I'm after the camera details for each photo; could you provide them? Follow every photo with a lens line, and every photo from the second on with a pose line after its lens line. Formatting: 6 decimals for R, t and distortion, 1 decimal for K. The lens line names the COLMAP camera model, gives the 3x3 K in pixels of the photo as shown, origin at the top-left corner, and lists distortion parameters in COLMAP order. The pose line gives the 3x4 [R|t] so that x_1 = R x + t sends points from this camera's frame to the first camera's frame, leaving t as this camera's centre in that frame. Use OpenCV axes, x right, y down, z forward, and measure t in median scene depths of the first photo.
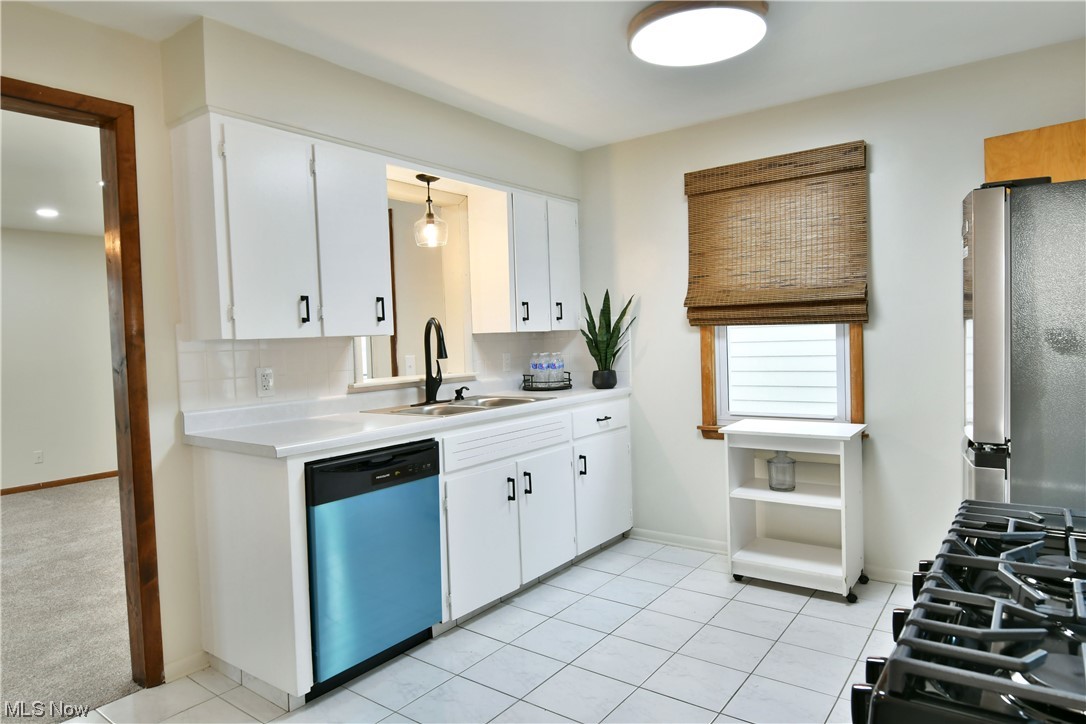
lens RADIAL K [[668.7, 0, 536.3], [0, 668.7, 360.4], [0, 0, 1]] dist [-0.010407, -0.004898]
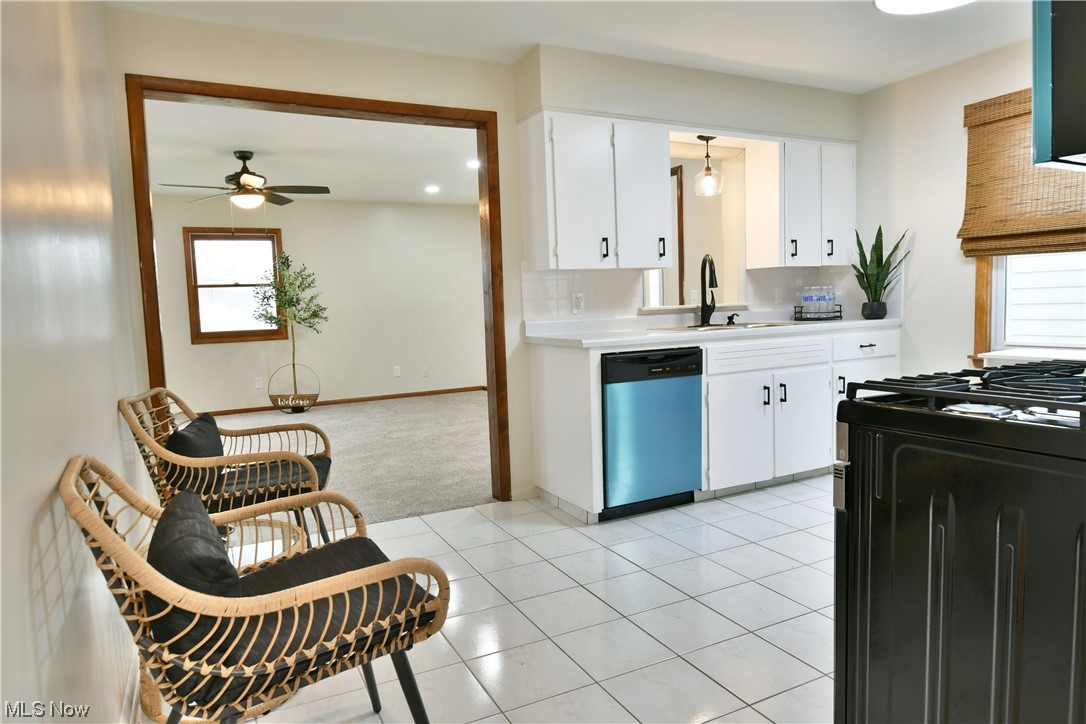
lens RADIAL K [[668.7, 0, 534.0], [0, 668.7, 359.9], [0, 0, 1]] dist [-0.010407, -0.004898]
pose [[0.894877, 0.039966, -0.444519, 0.112032], [-0.010763, 0.997625, 0.068028, 0.048884], [0.446183, -0.056093, 0.893182, -0.239248]]
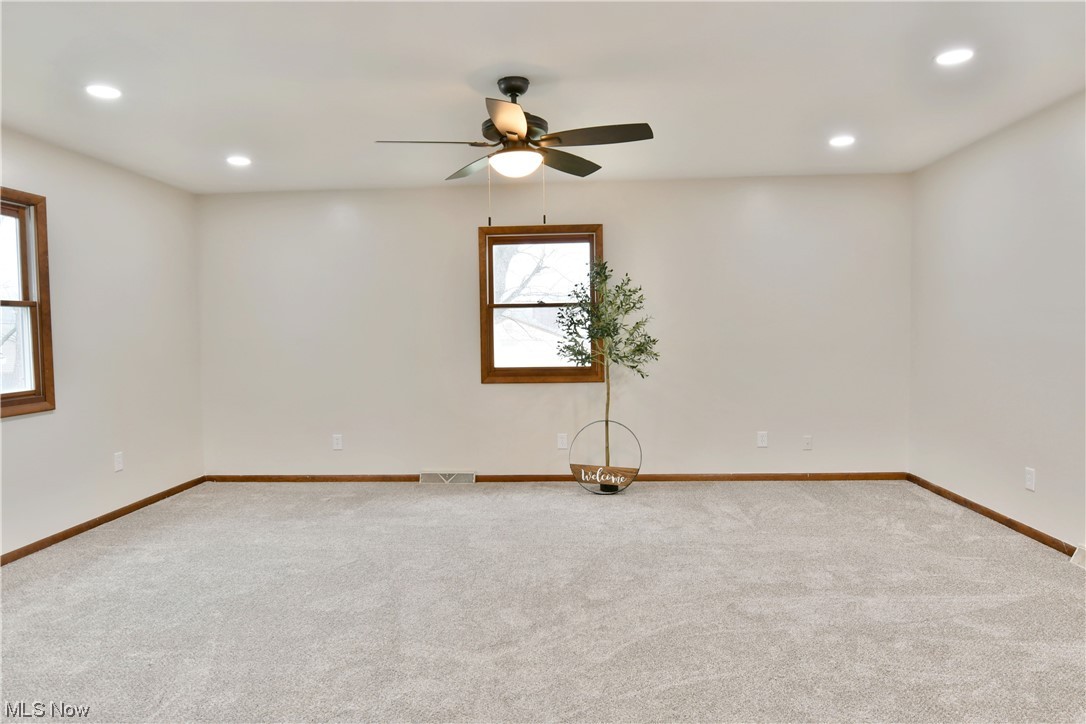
lens RADIAL K [[668.7, 0, 545.3], [0, 668.7, 359.8], [0, 0, 1]] dist [-0.010407, -0.004898]
pose [[0.558125, 0.064352, -0.827258, -0.454196], [-0.032295, 0.997917, 0.055839, 0.001532], [0.829128, -0.004449, 0.559041, 0.463870]]
